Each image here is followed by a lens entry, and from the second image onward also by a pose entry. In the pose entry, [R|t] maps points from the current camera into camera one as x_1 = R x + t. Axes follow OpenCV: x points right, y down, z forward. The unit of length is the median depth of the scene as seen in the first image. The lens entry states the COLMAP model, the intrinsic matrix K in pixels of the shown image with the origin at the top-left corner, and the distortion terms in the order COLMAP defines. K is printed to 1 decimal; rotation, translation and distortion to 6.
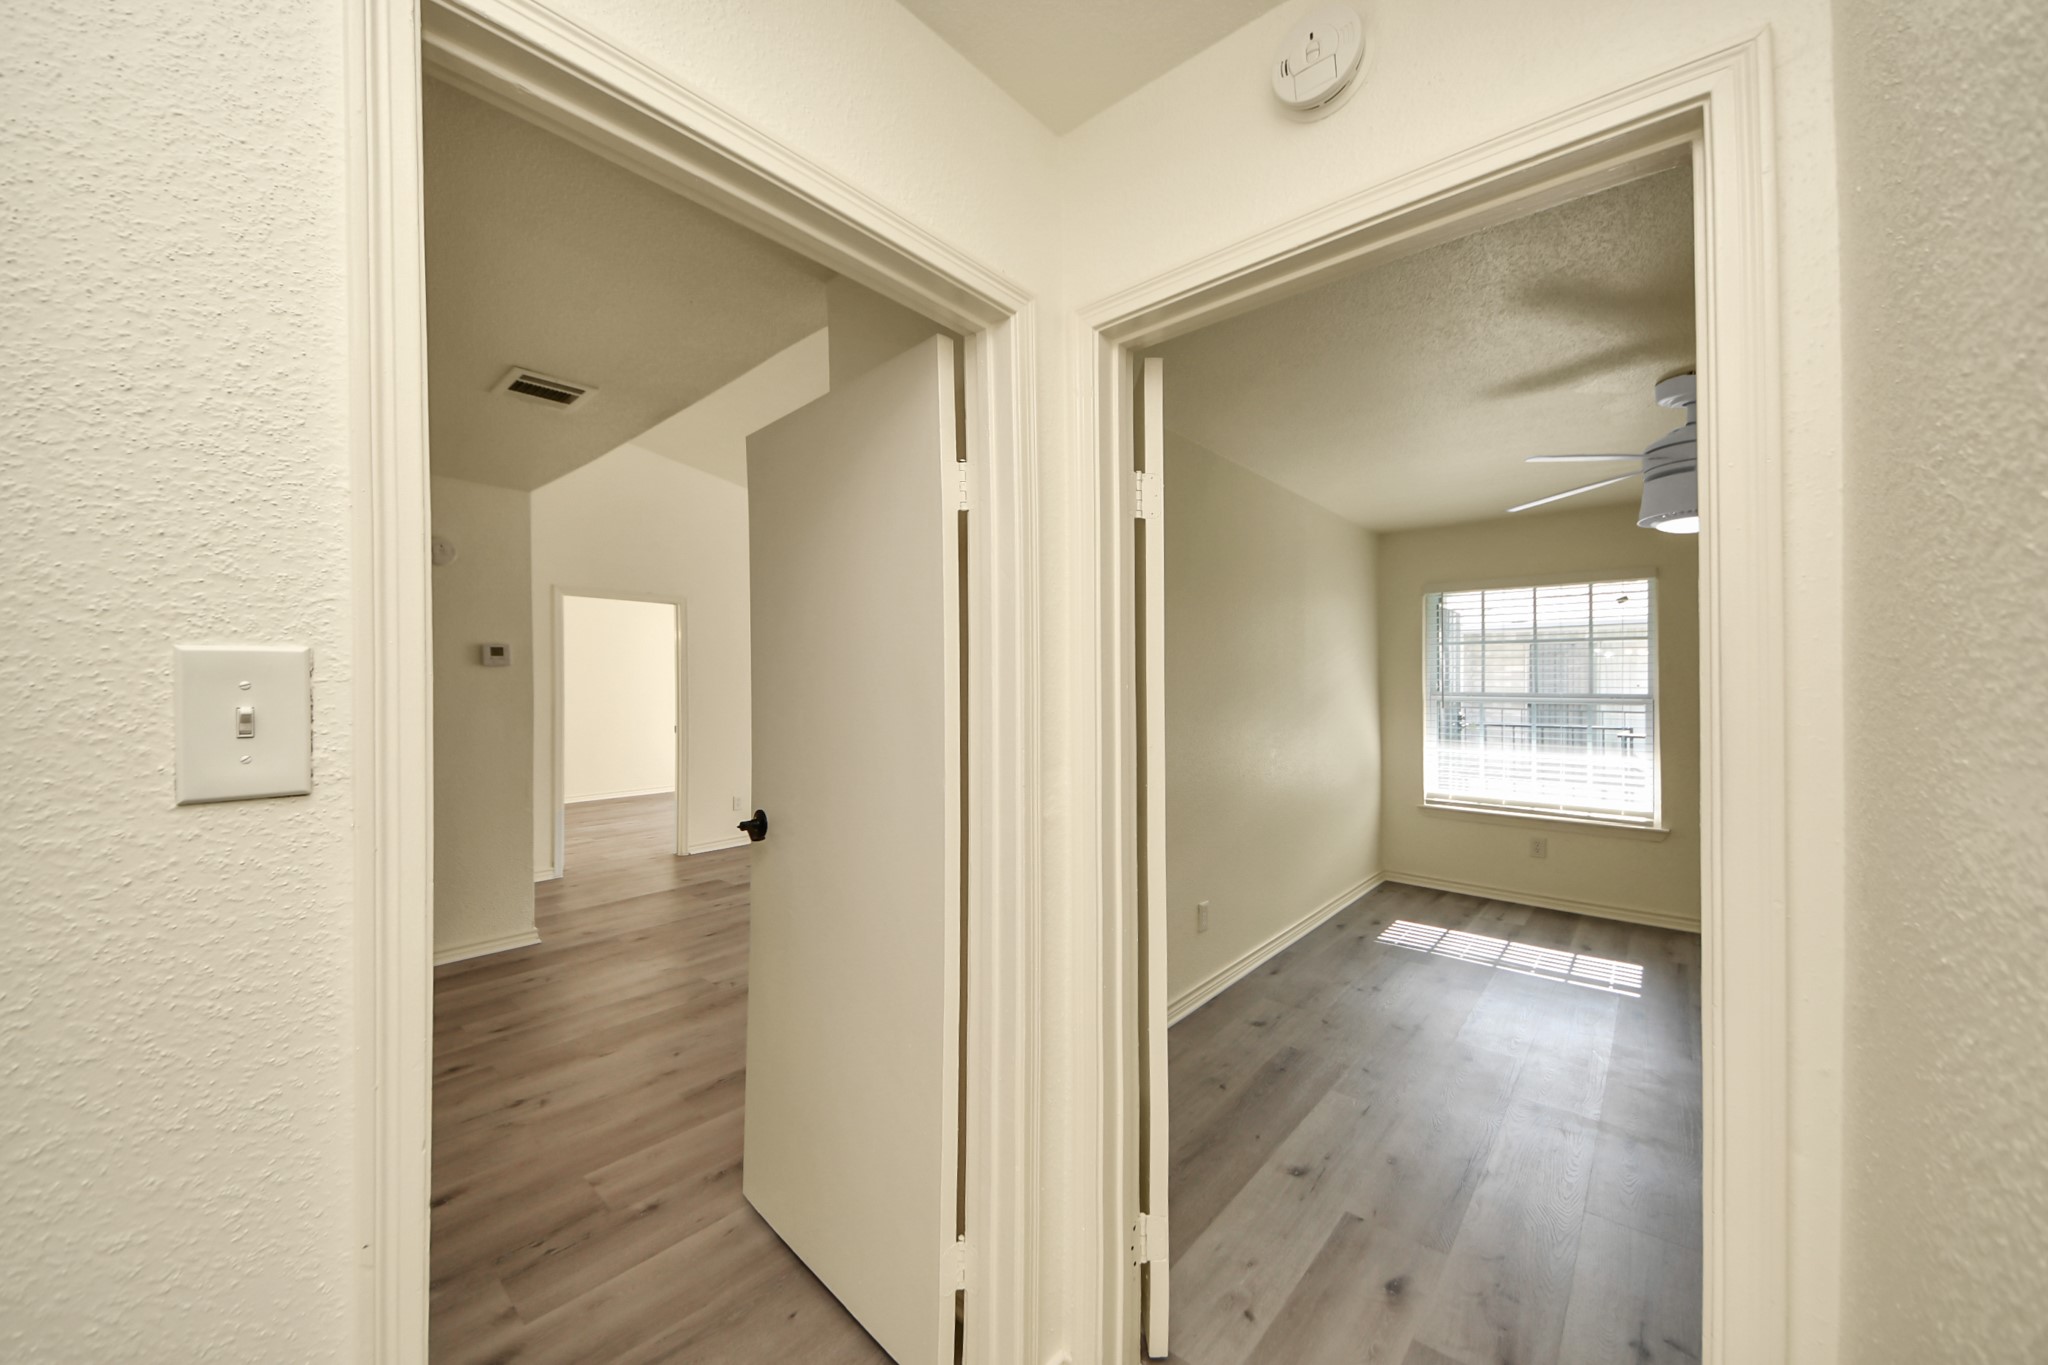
lens RADIAL K [[738.2, 0, 1028.9], [0, 738.2, 690.0], [0, 0, 1]] dist [0.038422, -0.026078]
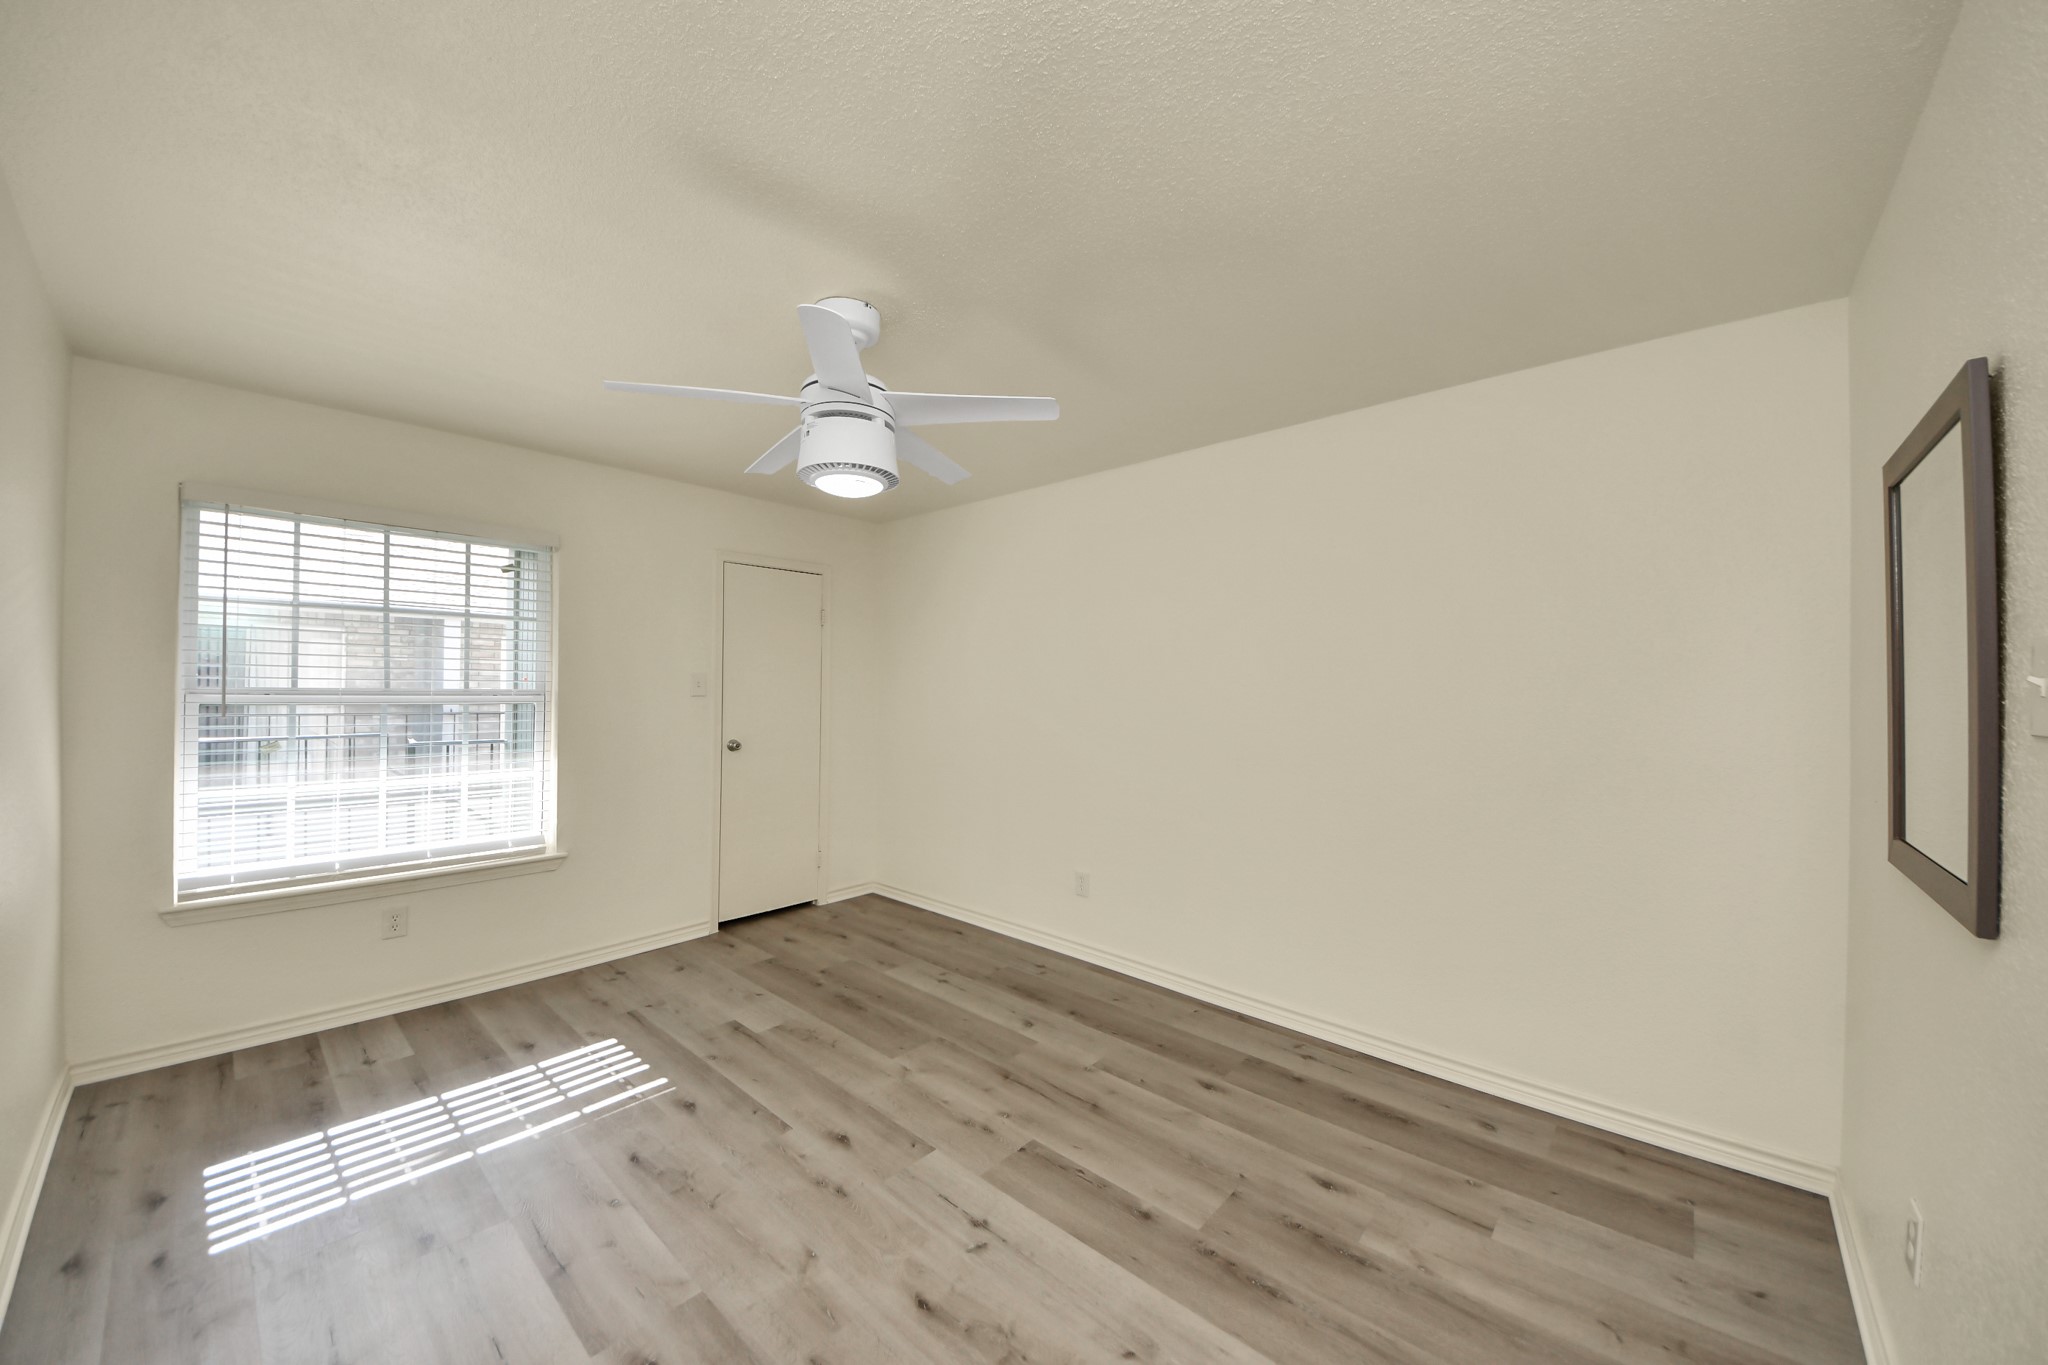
lens RADIAL K [[750.4, 0, 1019.4], [0, 750.4, 644.2], [0, 0, 1]] dist [-0.015294, -0.003427]
pose [[0.014254, 0.051374, 0.998578, 0.023269], [-0.001263, 0.998679, -0.051361, -0.002855], [-0.999898, -0.000529, 0.014300, 0.459283]]
